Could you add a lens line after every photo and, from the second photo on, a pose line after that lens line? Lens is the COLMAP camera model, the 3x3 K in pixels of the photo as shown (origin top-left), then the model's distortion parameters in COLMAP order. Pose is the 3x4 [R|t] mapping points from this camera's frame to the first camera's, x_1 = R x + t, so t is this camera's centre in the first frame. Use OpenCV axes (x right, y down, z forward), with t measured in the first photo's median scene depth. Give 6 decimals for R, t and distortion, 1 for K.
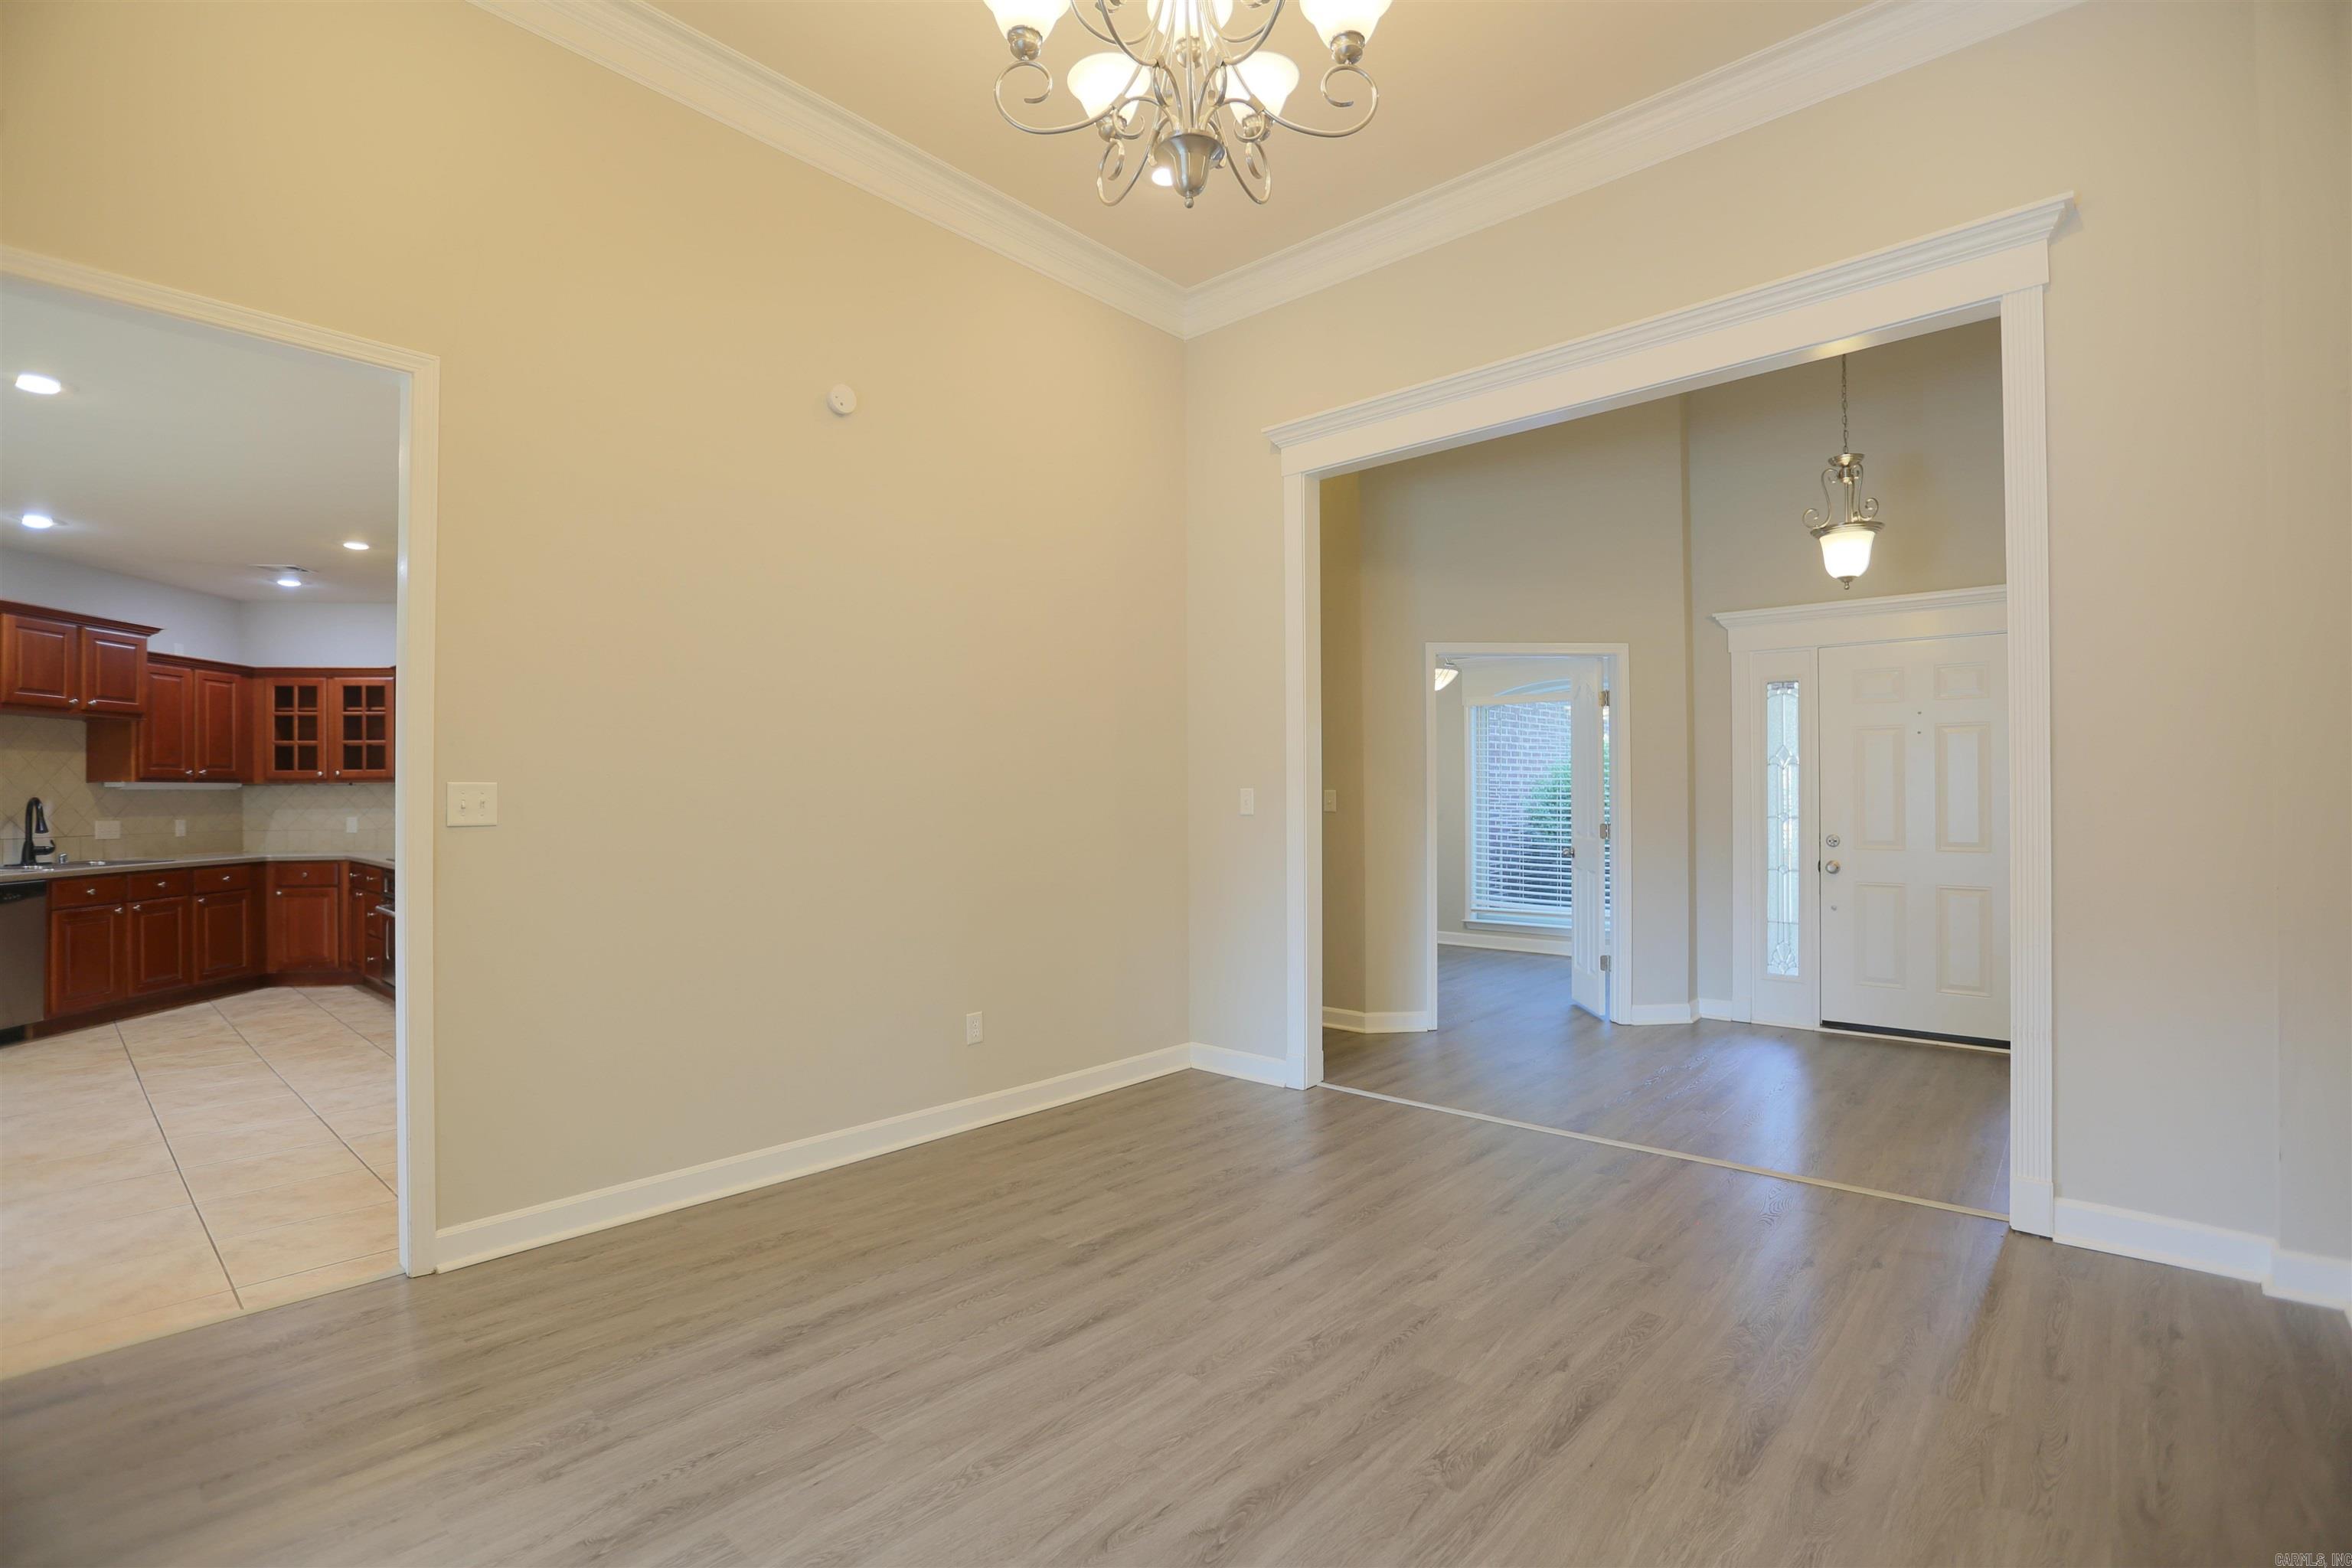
lens RADIAL K [[1071.0, 0, 1174.6], [0, 1071.0, 796.3], [0, 0, 1]] dist [-0.044607, 0.015268]
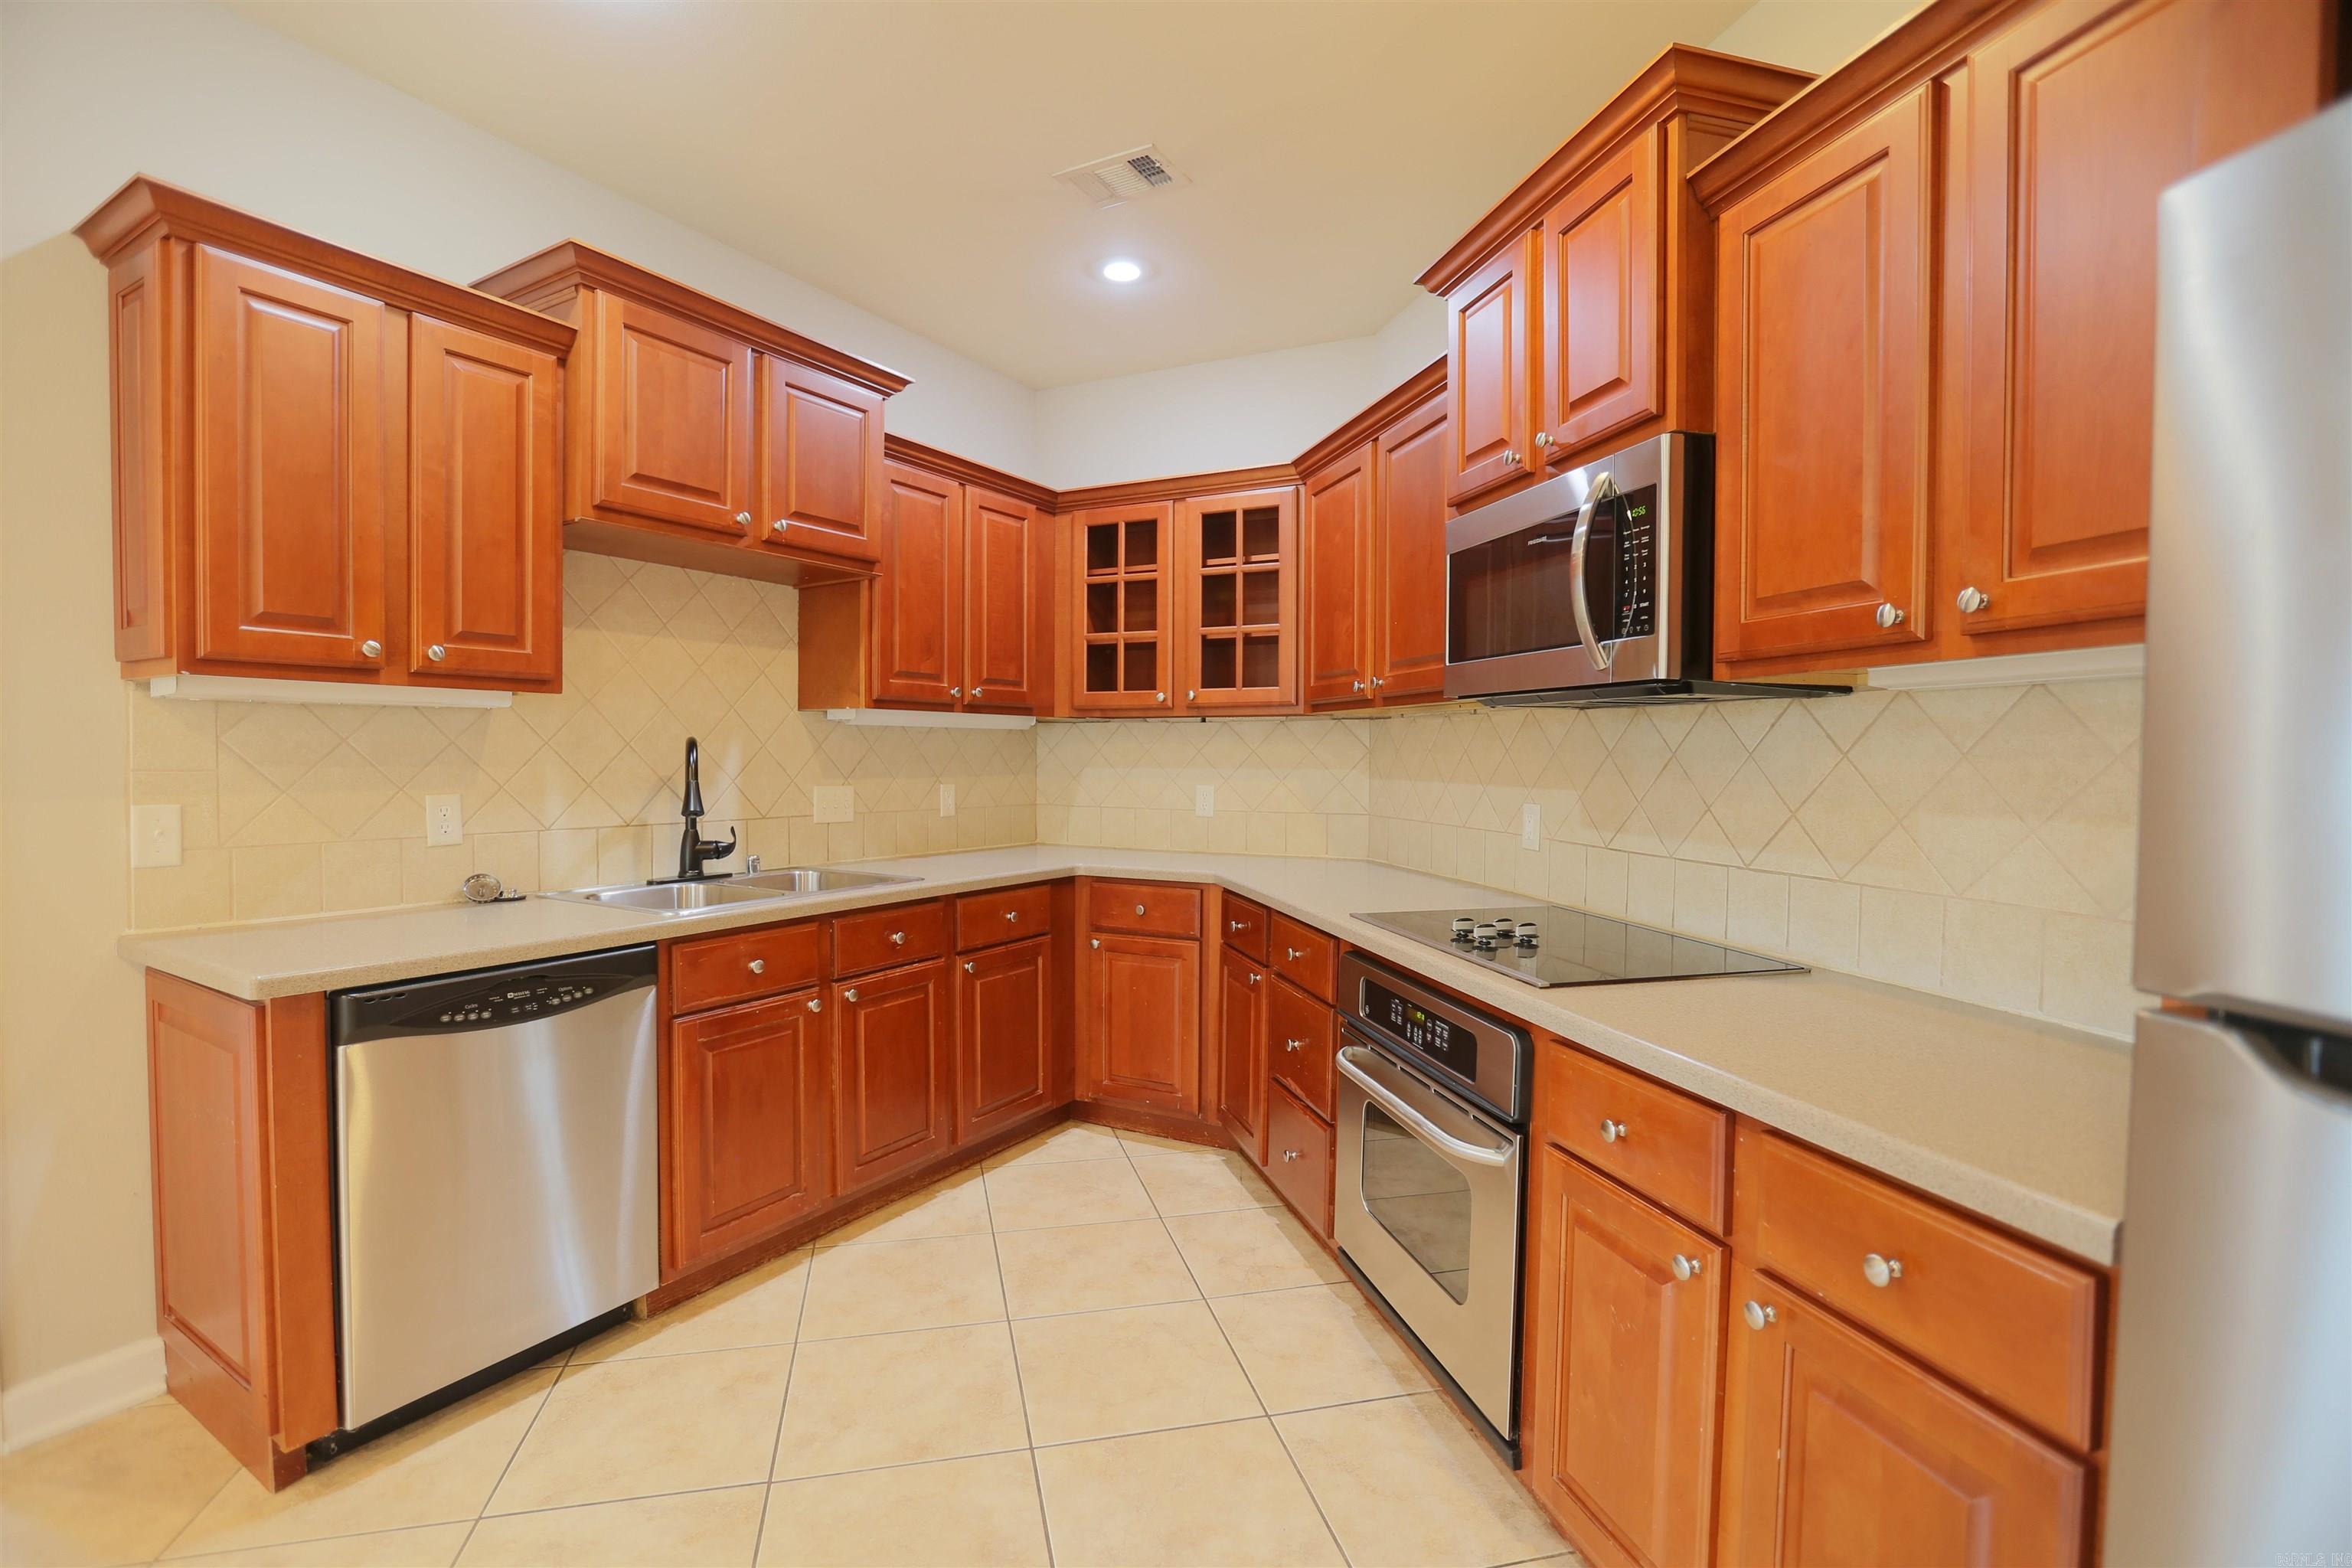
lens RADIAL K [[1071.0, 0, 1168.4], [0, 1071.0, 787.6], [0, 0, 1]] dist [-0.044607, 0.015268]
pose [[0.824670, 0.028966, -0.564872, -0.554789], [-0.011221, 0.999329, 0.034863, 0.003556], [0.565503, -0.022412, 0.824442, 0.615610]]
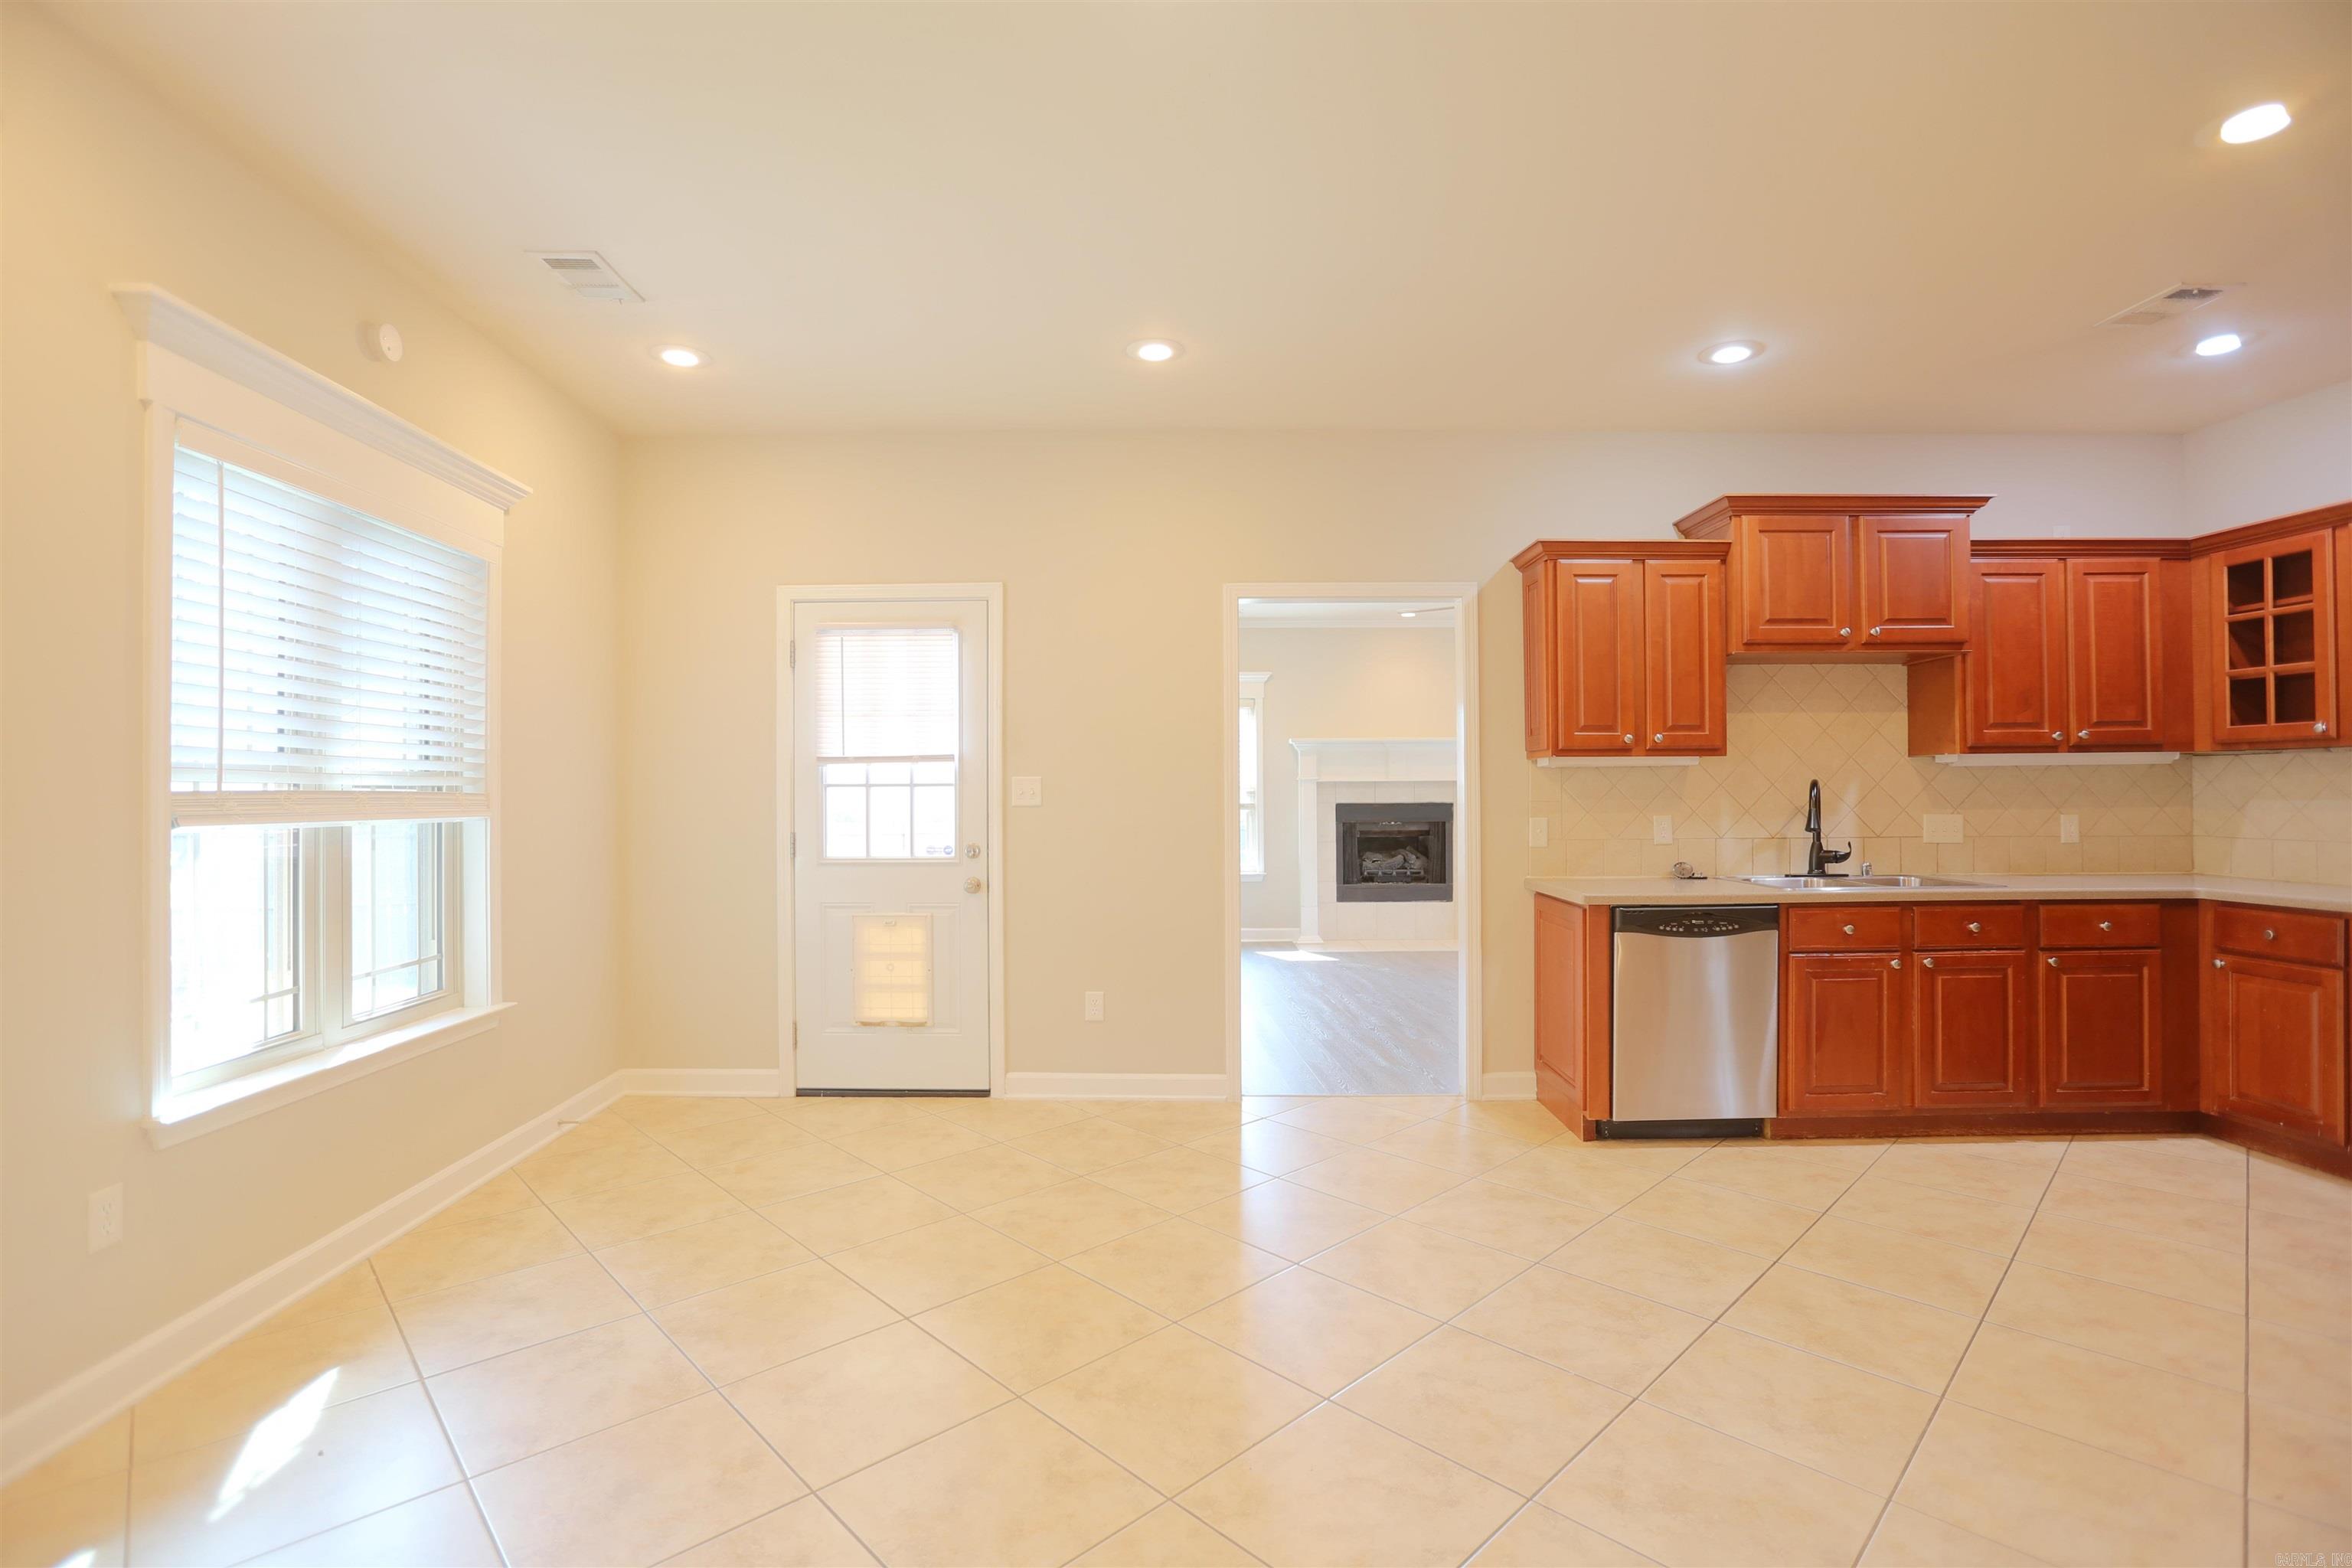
lens RADIAL K [[1071.0, 0, 1178.1], [0, 1071.0, 781.0], [0, 0, 1]] dist [-0.044607, 0.015268]
pose [[-0.069254, -0.004732, -0.997588, -0.314162], [0.007913, 0.999955, -0.005292, 0.001819], [0.997568, -0.008260, -0.069213, 0.528616]]
